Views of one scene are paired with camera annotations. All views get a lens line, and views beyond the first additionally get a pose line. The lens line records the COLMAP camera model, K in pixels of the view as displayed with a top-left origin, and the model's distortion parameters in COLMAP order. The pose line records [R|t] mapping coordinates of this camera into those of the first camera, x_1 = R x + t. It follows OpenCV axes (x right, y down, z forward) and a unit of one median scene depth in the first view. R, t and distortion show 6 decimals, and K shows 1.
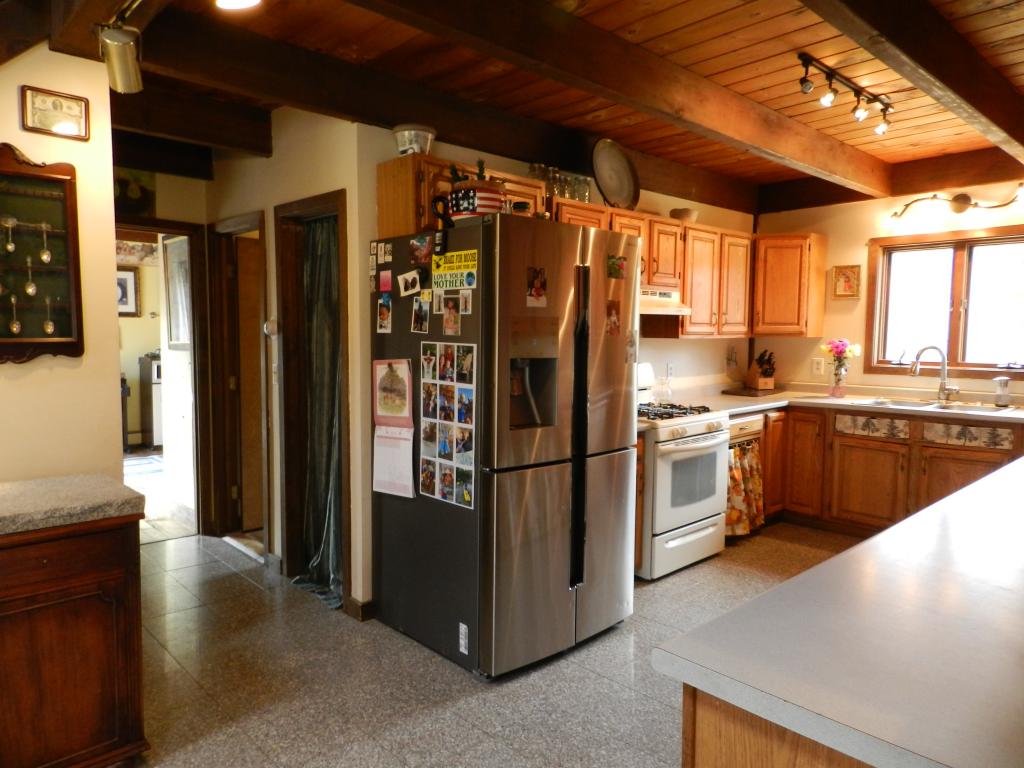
lens RADIAL K [[689.0, 0, 513.6], [0, 689.0, 387.4], [0, 0, 1]] dist [0.018089, 0.001559]
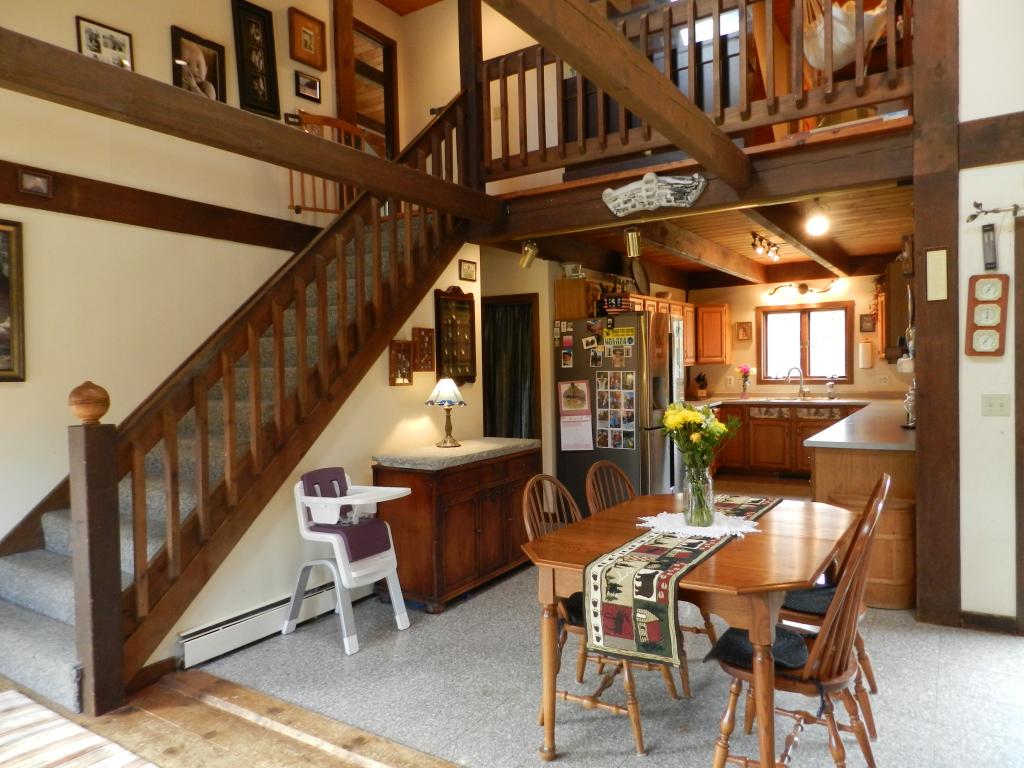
lens RADIAL K [[689.0, 0, 514.1], [0, 689.0, 389.4], [0, 0, 1]] dist [0.018089, 0.001559]
pose [[0.969683, -0.036695, 0.241595, -0.560516], [0.048156, 0.997969, -0.041704, 0.039028], [-0.239574, 0.052074, 0.969481, -0.585734]]
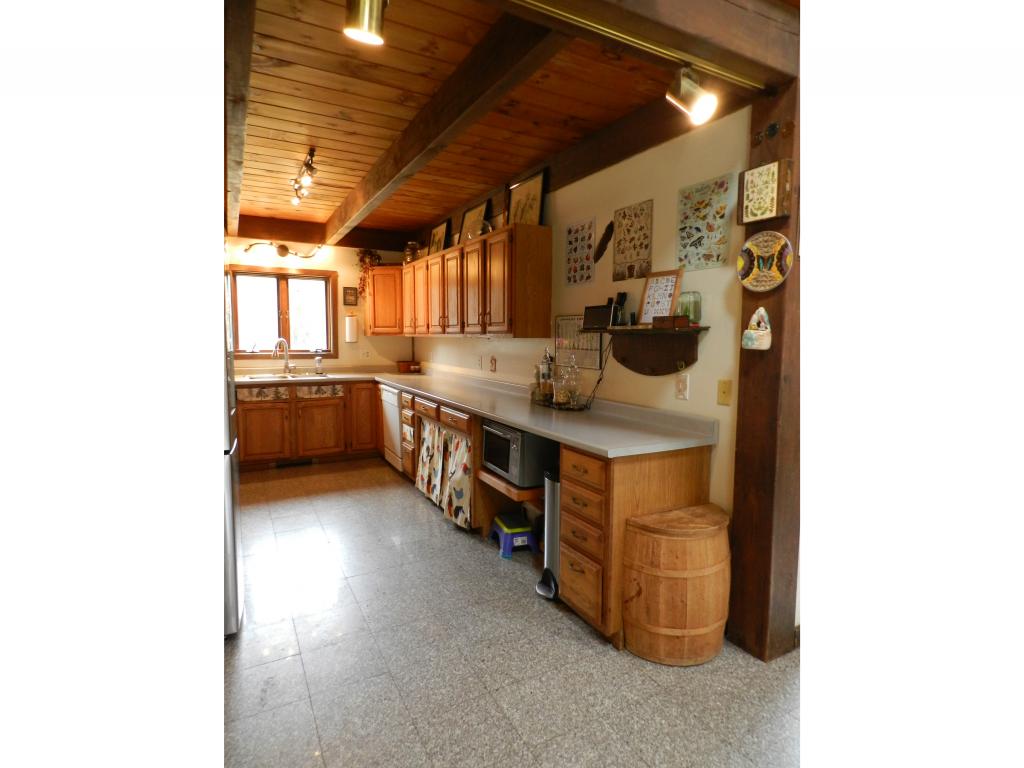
lens RADIAL K [[507.5, 0, 516.2], [0, 507.5, 387.9], [0, 0, 1]] dist [0.001254, 0.000024]
pose [[0.249069, -0.098934, 0.963419, -0.400169], [0.071192, 0.993948, 0.083664, -0.009203], [-0.965866, 0.047750, 0.254605, 0.198016]]
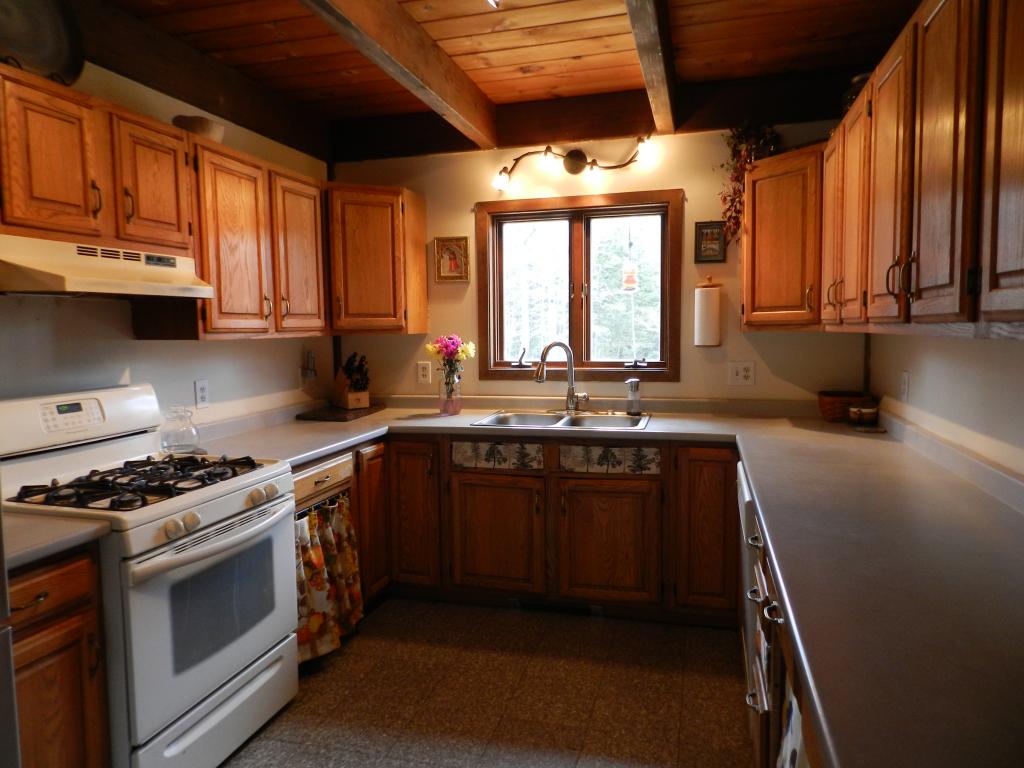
lens RADIAL K [[689.0, 0, 513.3], [0, 689.0, 386.7], [0, 0, 1]] dist [0.018089, 0.001559]
pose [[0.854308, -0.058839, 0.516426, 0.165174], [0.058787, 0.998135, 0.016473, -0.026286], [-0.516432, 0.016286, 0.856173, 0.377260]]
